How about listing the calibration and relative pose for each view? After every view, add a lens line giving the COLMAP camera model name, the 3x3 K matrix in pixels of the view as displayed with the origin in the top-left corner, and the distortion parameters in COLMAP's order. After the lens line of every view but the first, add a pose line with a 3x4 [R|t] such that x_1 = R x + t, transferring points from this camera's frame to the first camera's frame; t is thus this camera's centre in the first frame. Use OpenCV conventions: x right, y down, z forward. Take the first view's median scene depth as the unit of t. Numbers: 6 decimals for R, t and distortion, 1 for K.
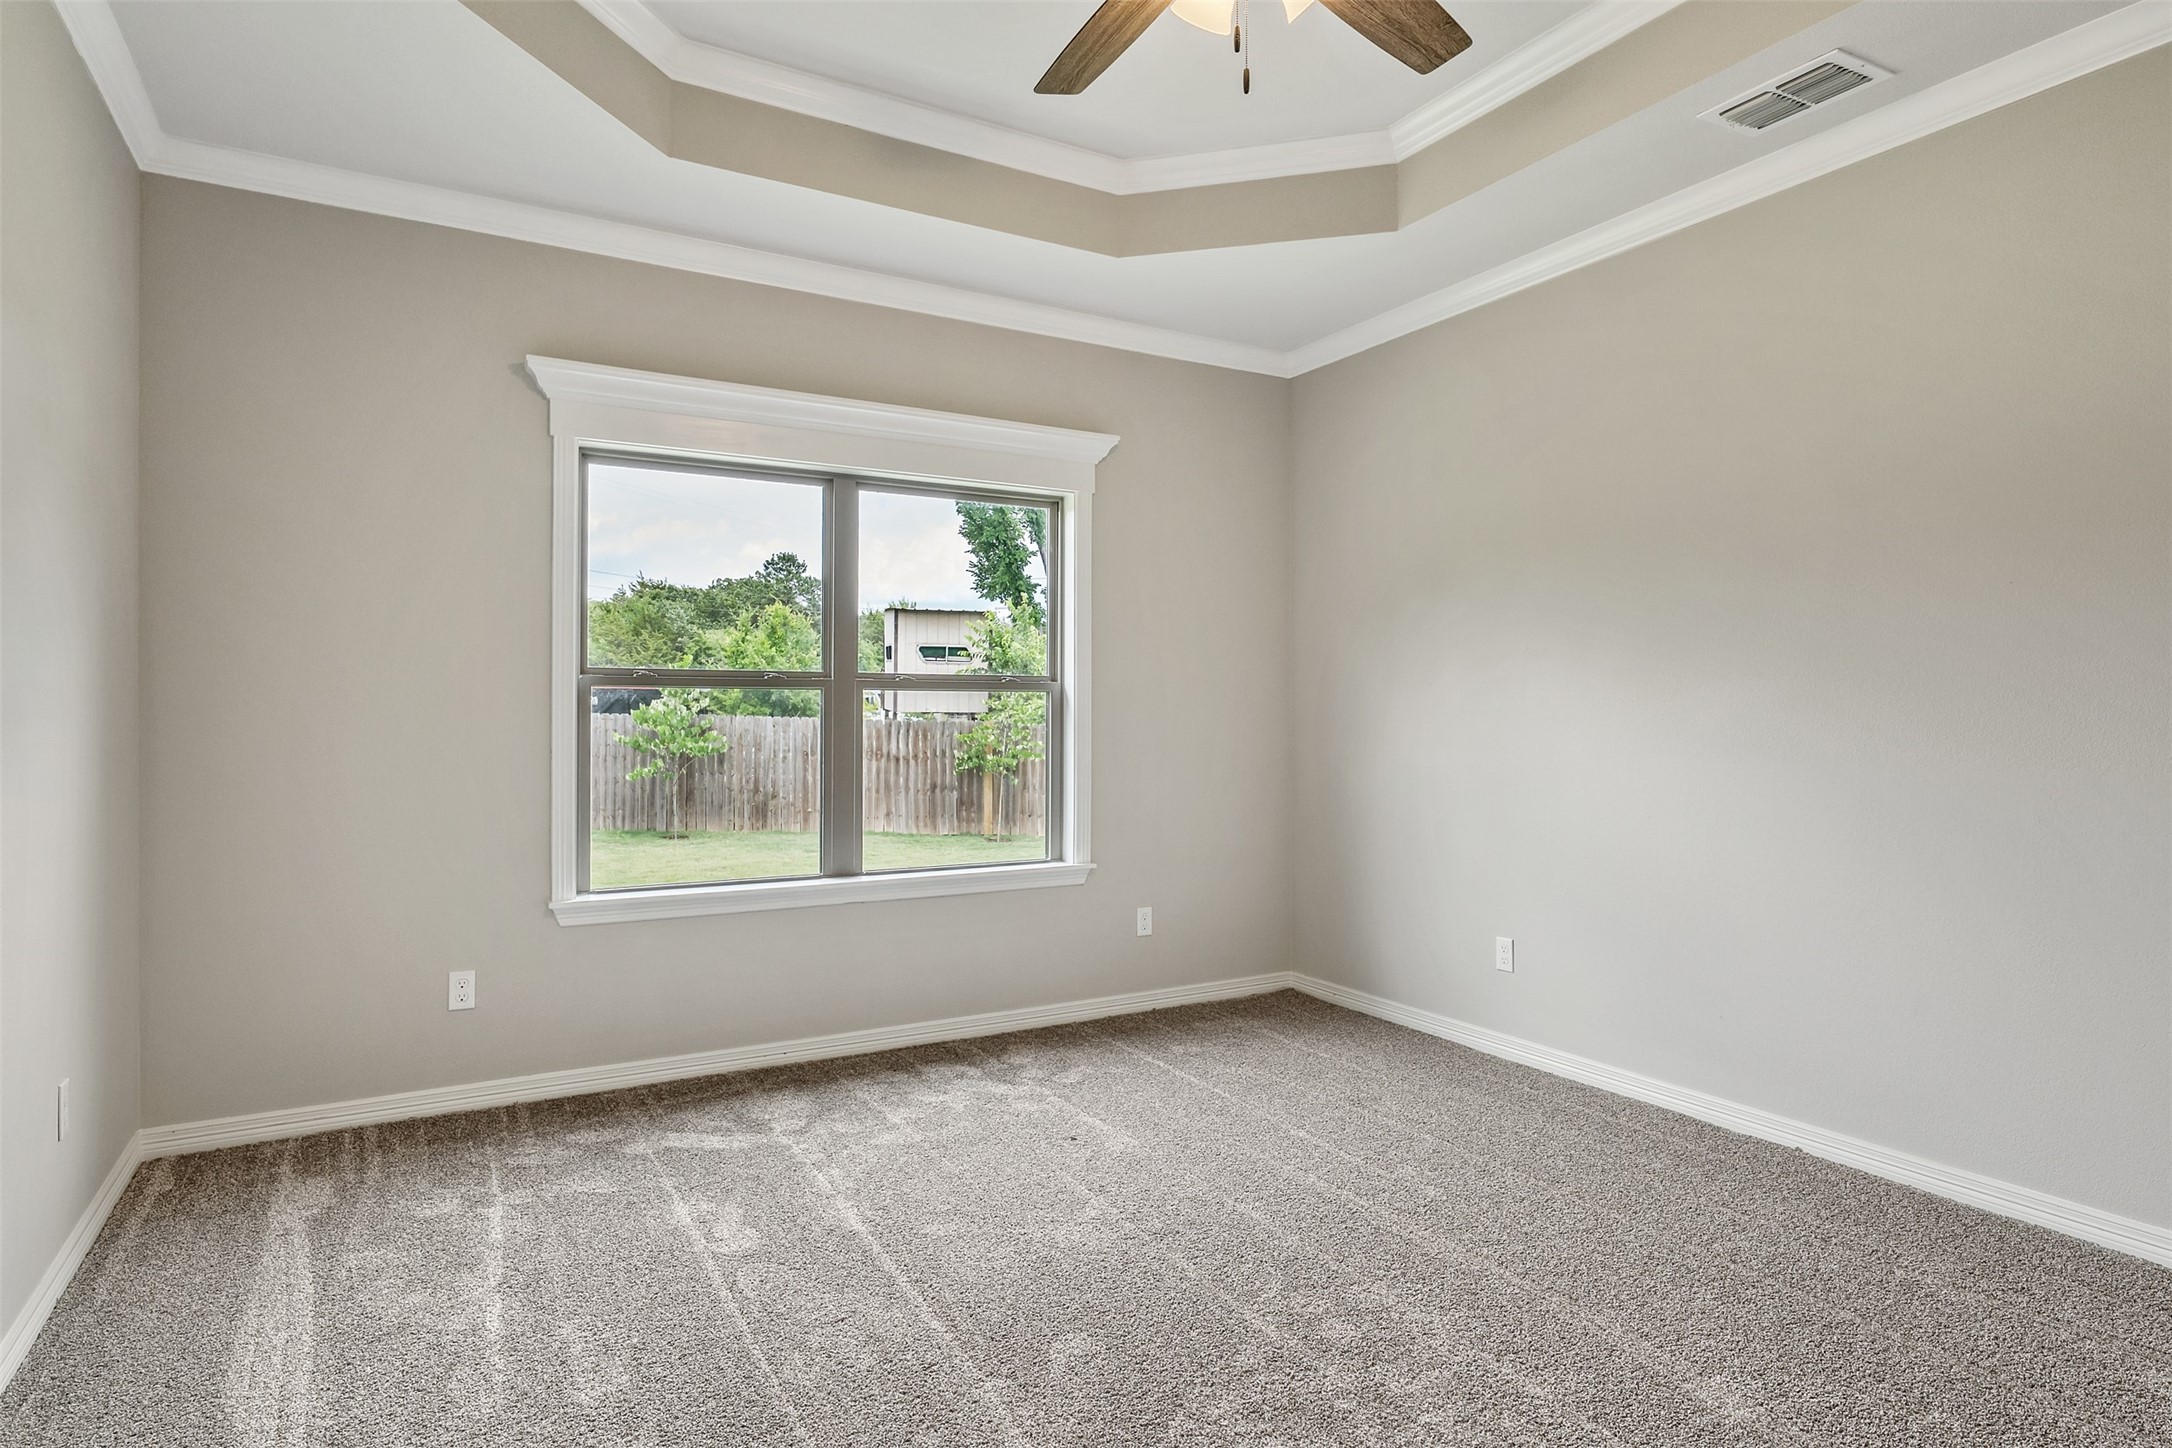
lens RADIAL K [[1176.2, 0, 1089.2], [0, 1176.2, 715.8], [0, 0, 1]] dist [0.003603, 0.000343]
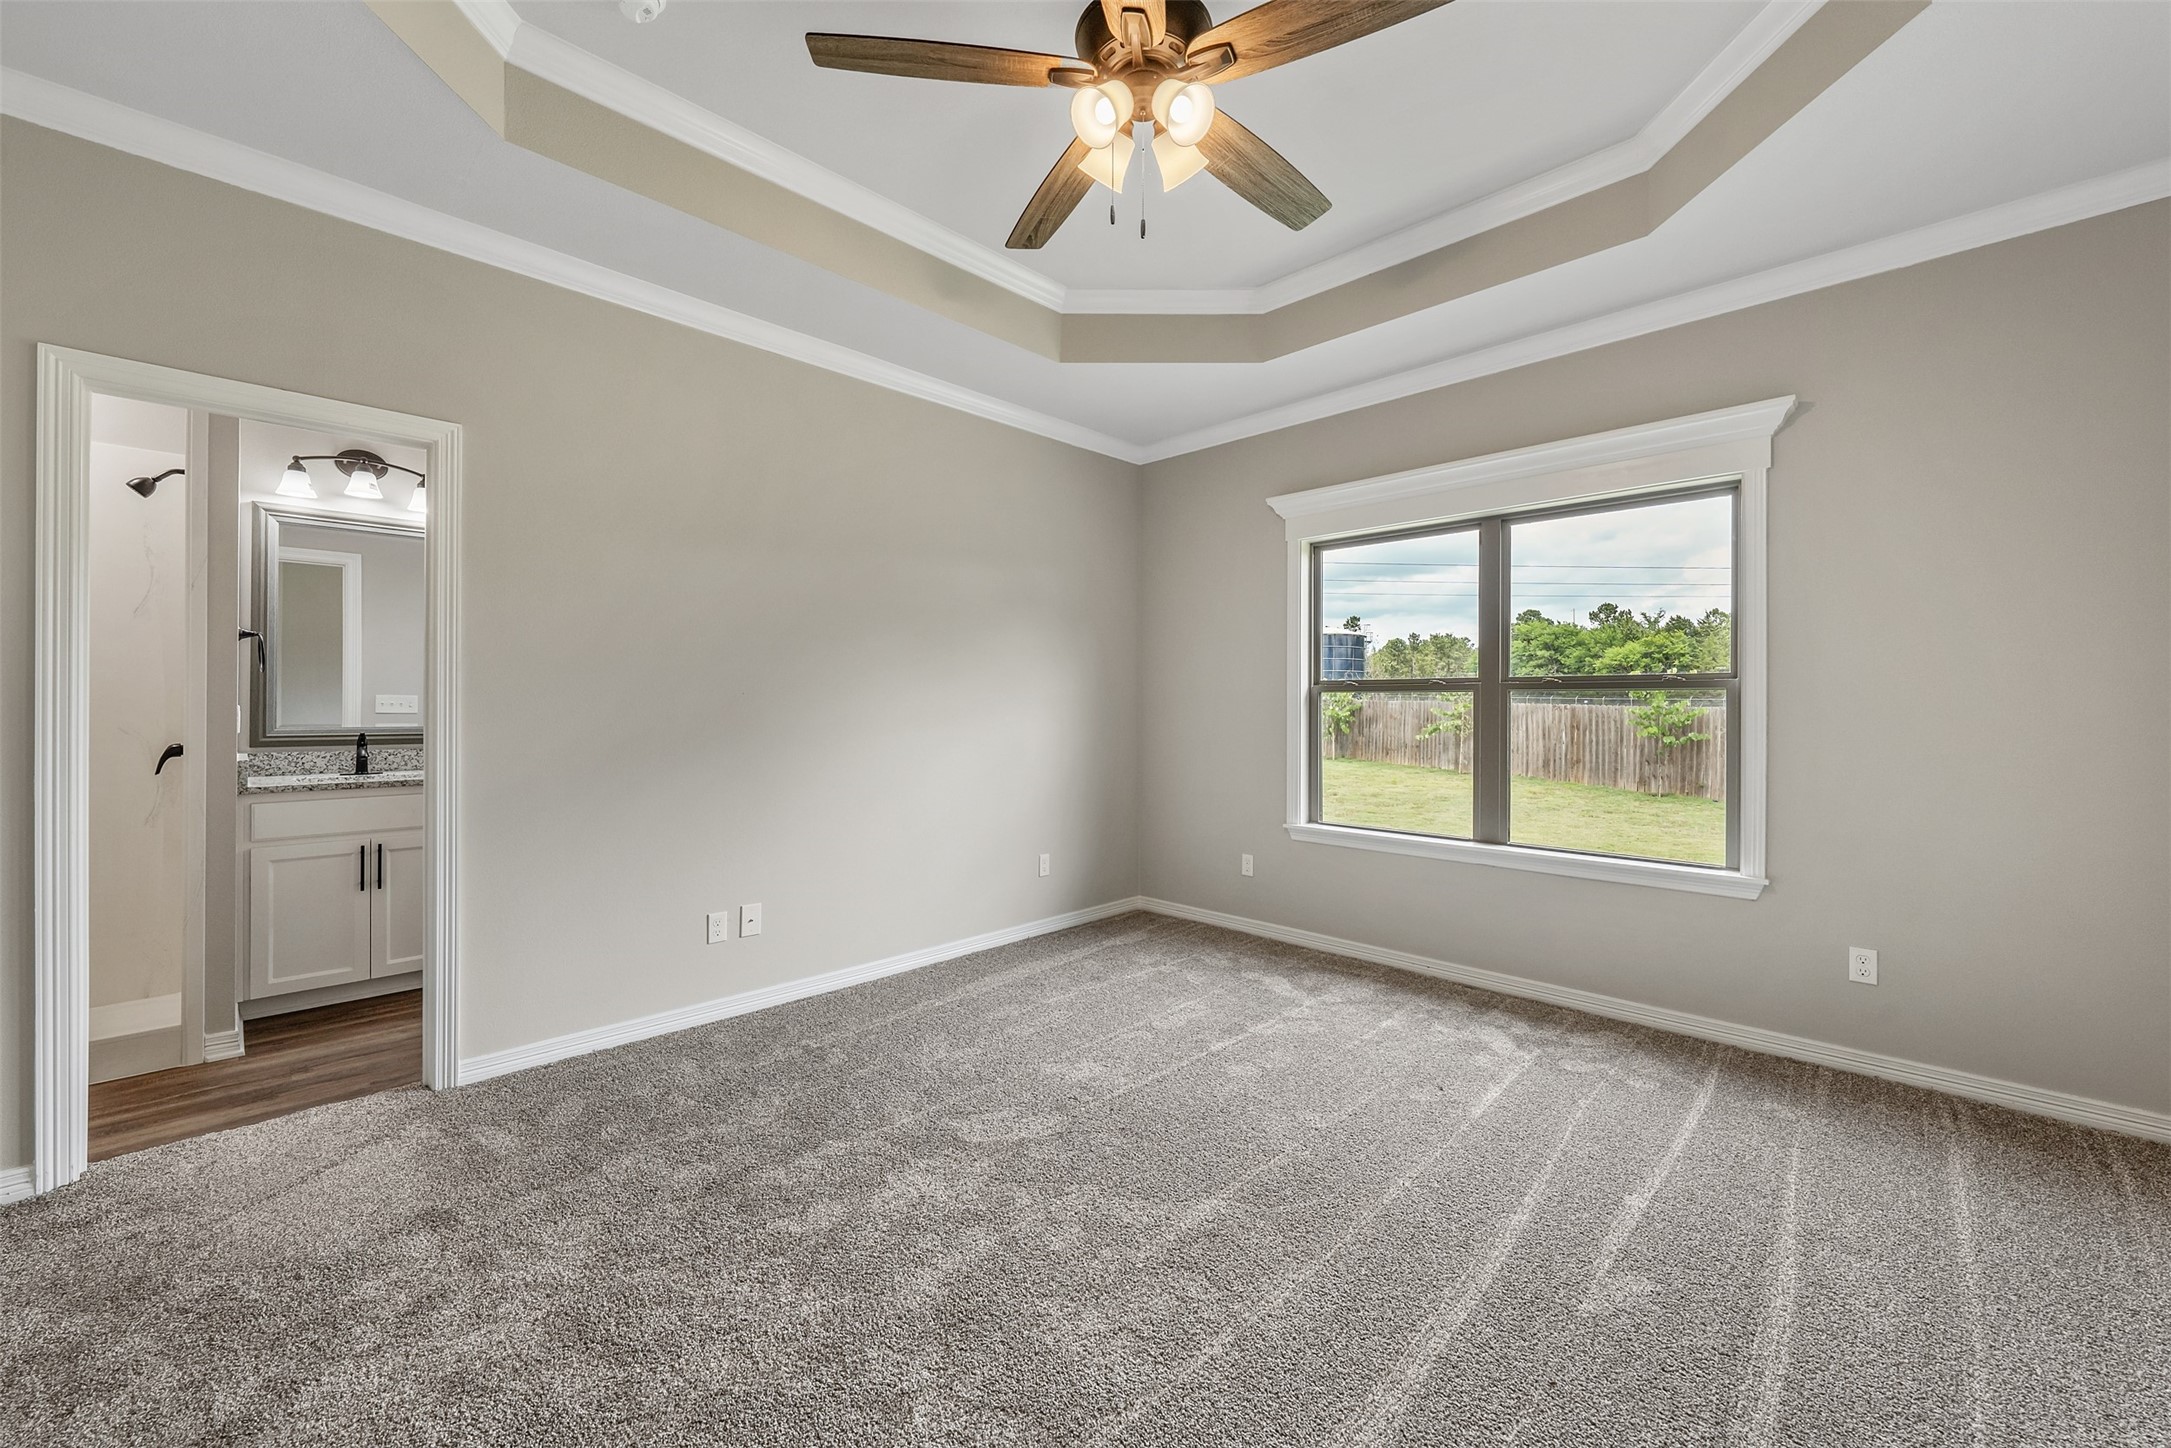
lens RADIAL K [[845.3, 0, 1088.5], [0, 845.3, 708.8], [0, 0, 1]] dist [-0.002155, -0.000196]
pose [[0.271275, 0.003690, -0.962495, 0.579597], [-0.007192, 0.999973, 0.001807, -0.002710], [0.962475, 0.006432, 0.271294, 0.390640]]
